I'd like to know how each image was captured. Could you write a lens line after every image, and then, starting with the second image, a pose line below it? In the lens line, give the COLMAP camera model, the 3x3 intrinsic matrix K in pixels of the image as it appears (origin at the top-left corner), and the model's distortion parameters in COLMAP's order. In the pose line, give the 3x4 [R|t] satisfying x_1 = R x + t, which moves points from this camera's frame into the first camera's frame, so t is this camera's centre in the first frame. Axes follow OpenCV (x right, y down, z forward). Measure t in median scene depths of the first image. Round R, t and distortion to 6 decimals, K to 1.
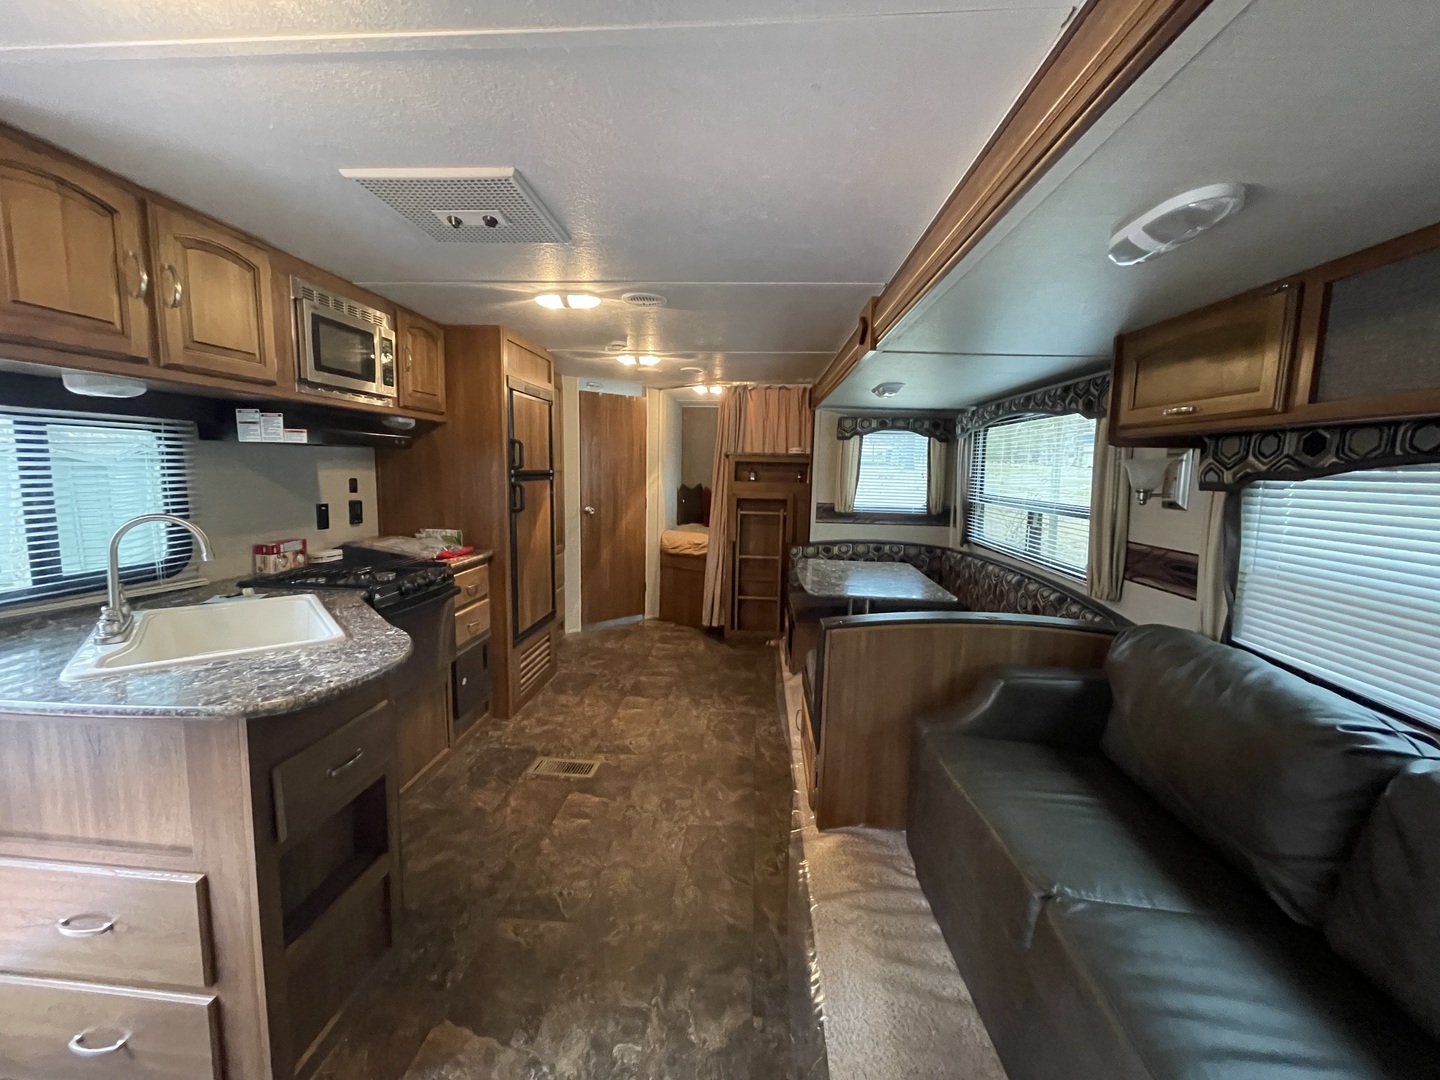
lens RADIAL K [[581.2, 0, 714.7], [0, 581.2, 535.6], [0, 0, 1]] dist [-0.002725, 0.000182]
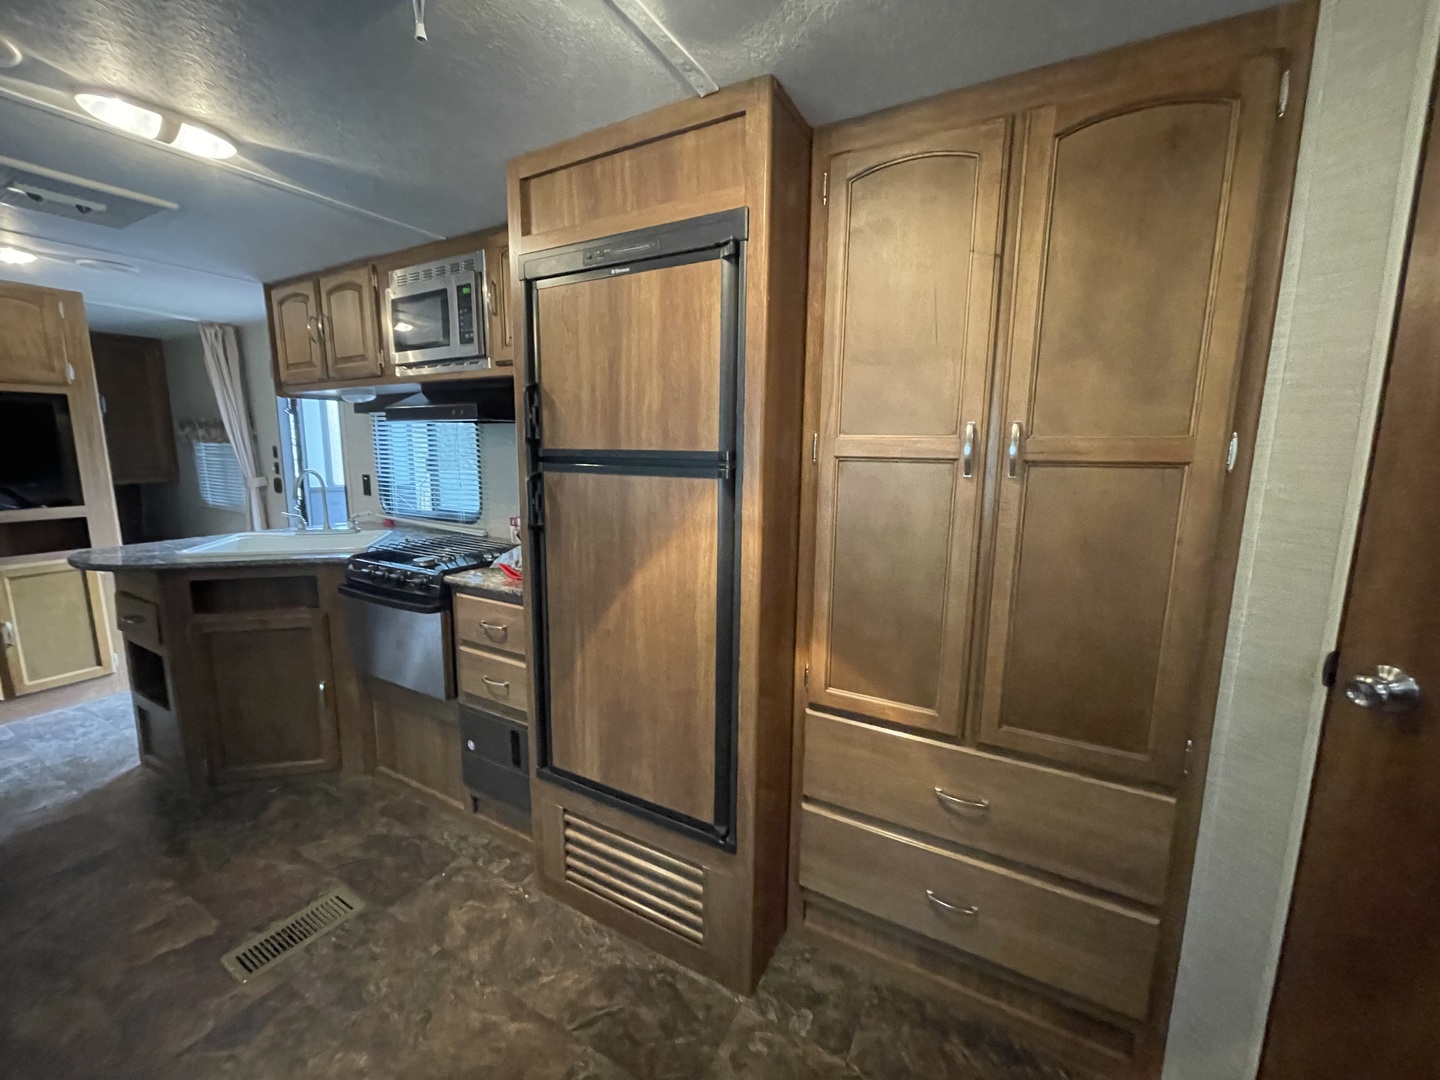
lens RADIAL K [[578.0, 0, 717.5], [0, 578.0, 535.3], [0, 0, 1]] dist [-0.004214, 0.000260]
pose [[-0.422634, 0.115036, -0.898970, 0.048697], [-0.123746, 0.975297, 0.182980, -0.166282], [0.897813, 0.188578, -0.397958, 1.506116]]
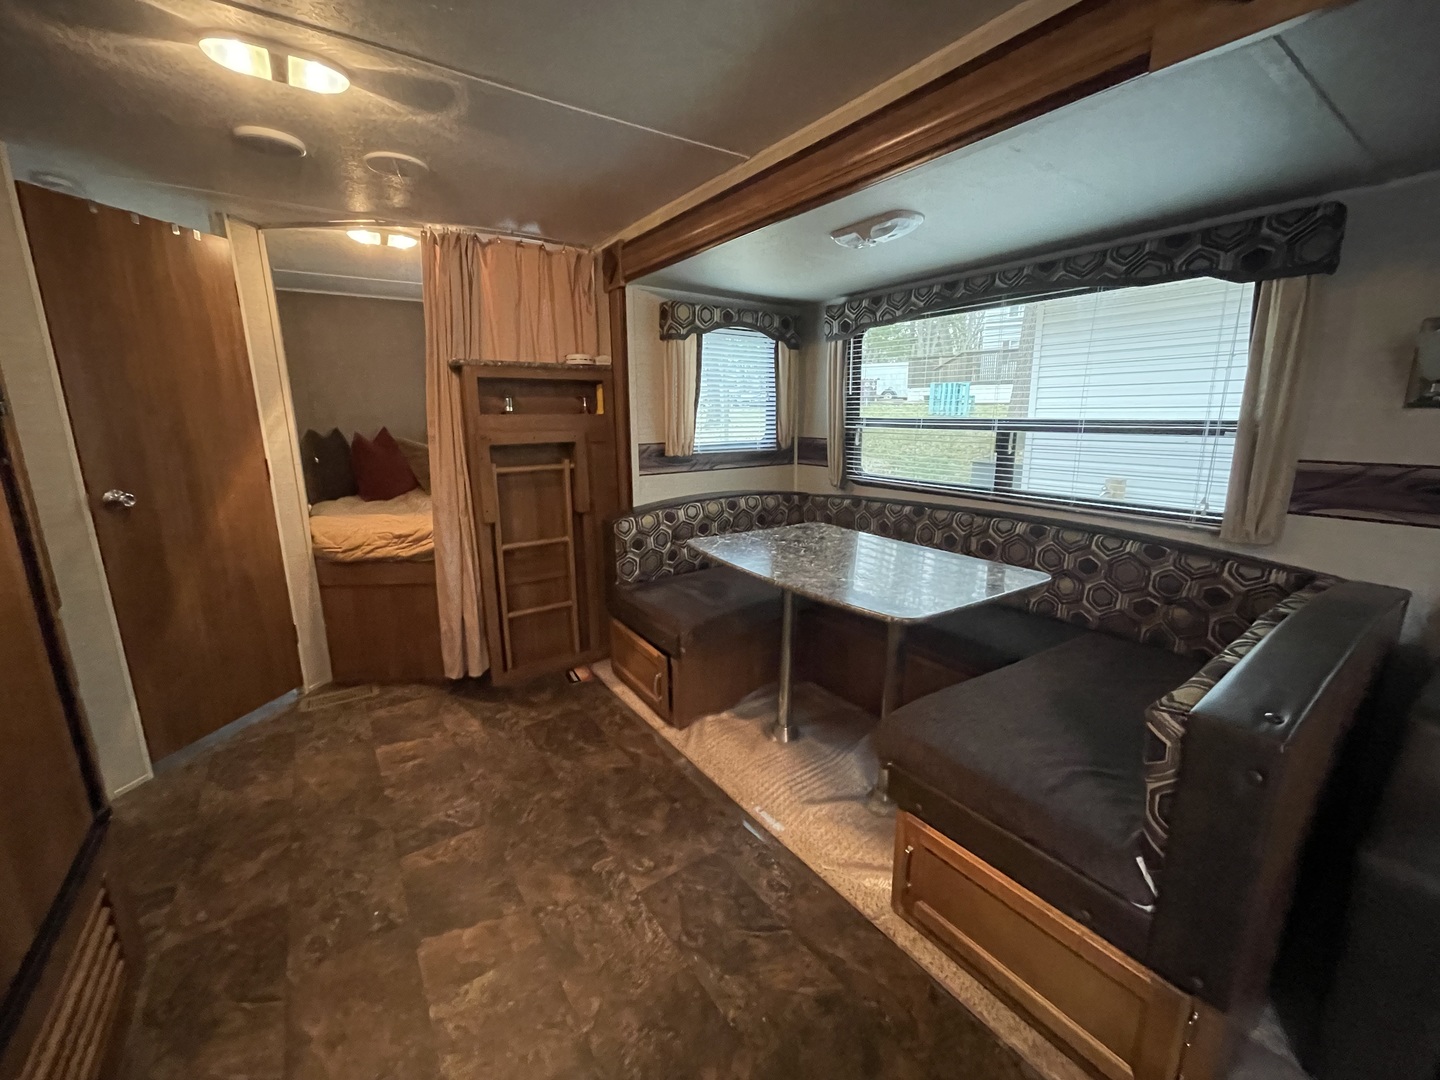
lens RADIAL K [[582.5, 0, 713.6], [0, 582.5, 534.0], [0, 0, 1]] dist [-0.002832, -0.000107]
pose [[0.778270, -0.156974, 0.607992, -0.243540], [0.099017, 0.986815, 0.128033, -0.051311], [-0.620074, -0.039443, 0.783551, 0.709317]]
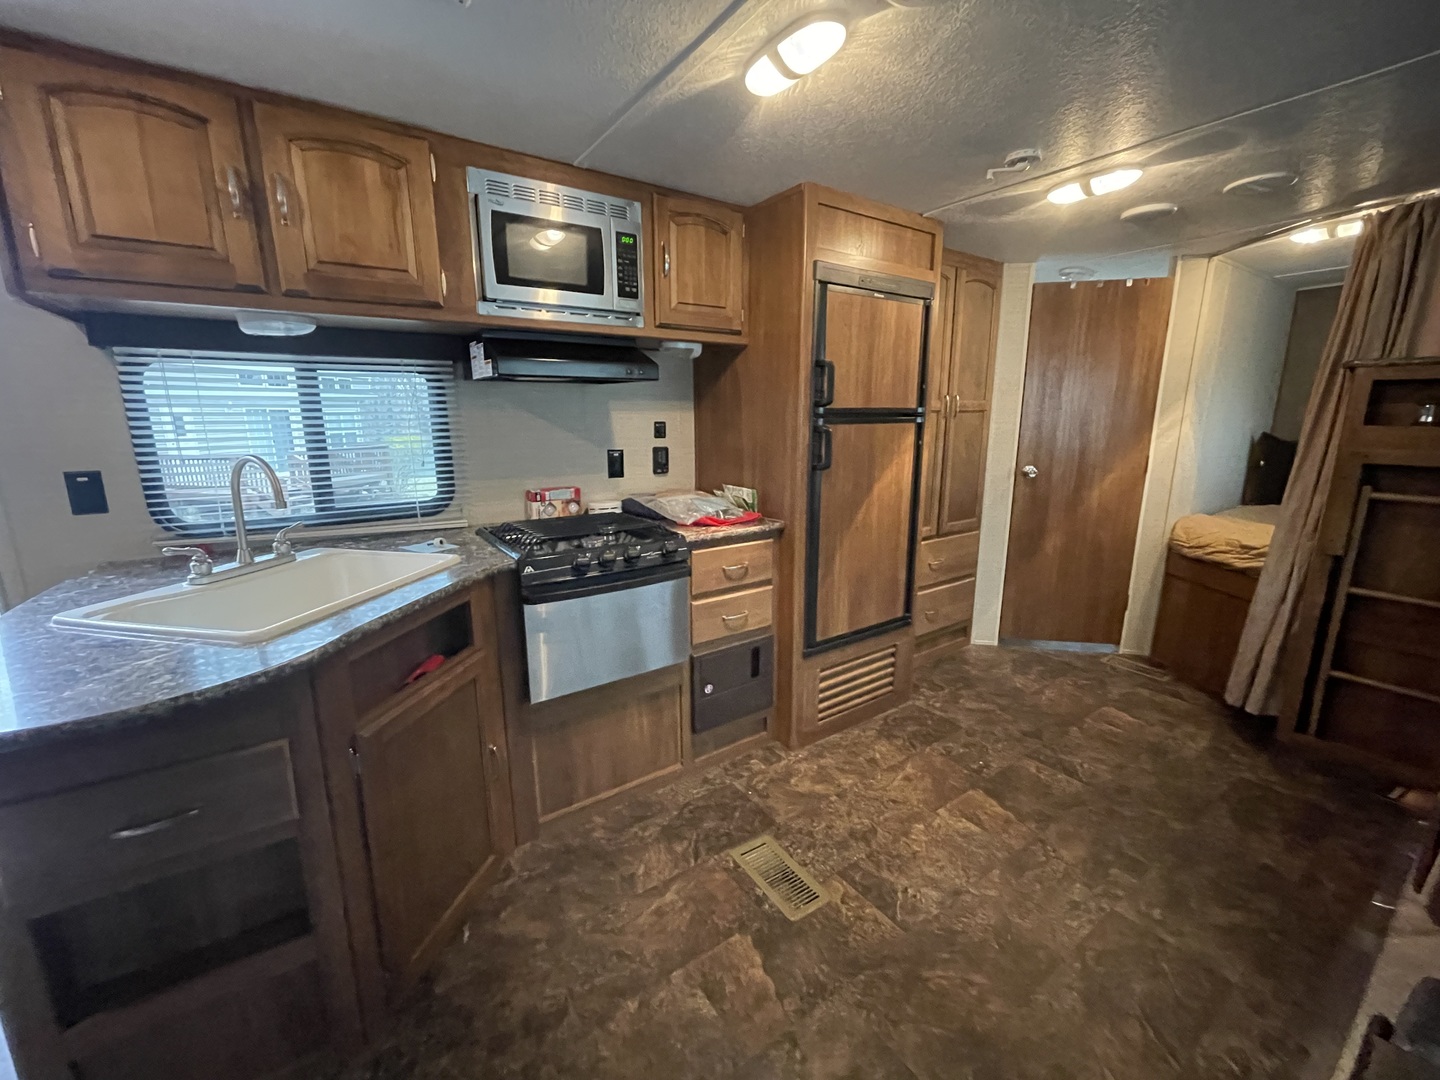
lens RADIAL K [[581.2, 0, 714.7], [0, 581.2, 535.6], [0, 0, 1]] dist [-0.002725, 0.000182]
pose [[0.622053, 0.141177, -0.770142, 0.133453], [-0.075136, 0.989834, 0.120761, -0.041690], [0.779362, -0.017254, 0.626337, 0.532682]]
